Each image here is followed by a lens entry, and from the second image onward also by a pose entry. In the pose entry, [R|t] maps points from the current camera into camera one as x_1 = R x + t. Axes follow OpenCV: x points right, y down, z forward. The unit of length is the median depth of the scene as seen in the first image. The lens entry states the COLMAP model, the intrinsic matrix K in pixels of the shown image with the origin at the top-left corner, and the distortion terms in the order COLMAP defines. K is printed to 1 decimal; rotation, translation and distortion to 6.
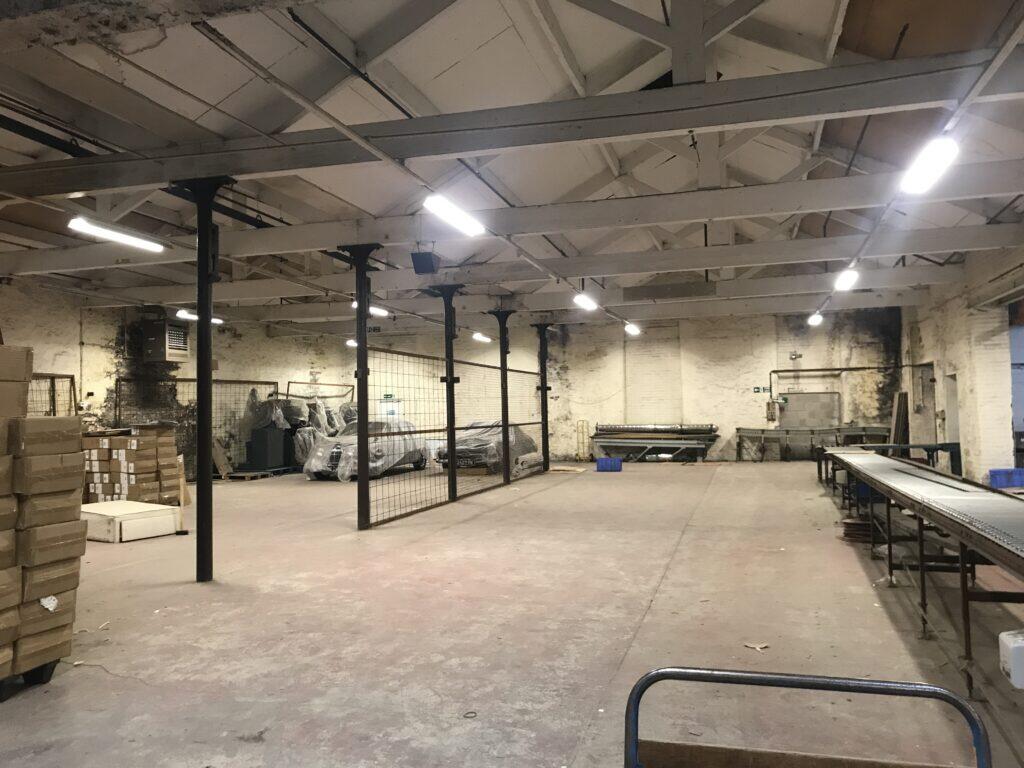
lens RADIAL K [[835.8, 0, 514.8], [0, 835.8, 370.8], [0, 0, 1]] dist [0.060847, -0.068818]
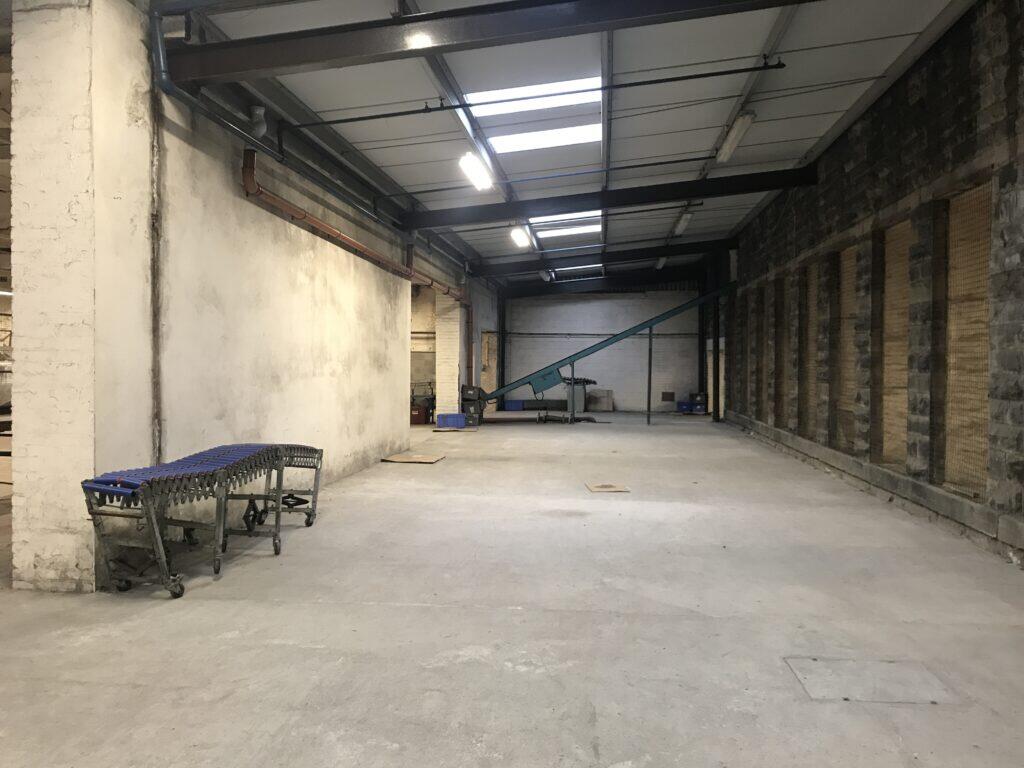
lens RADIAL K [[835.8, 0, 514.8], [0, 835.8, 370.8], [0, 0, 1]] dist [0.060847, -0.068818]
pose [[0.985558, 0.027912, 0.167021, 0.297579], [-0.037007, 0.997982, 0.051592, -0.013031], [-0.165244, -0.057028, 0.984603, -0.183886]]
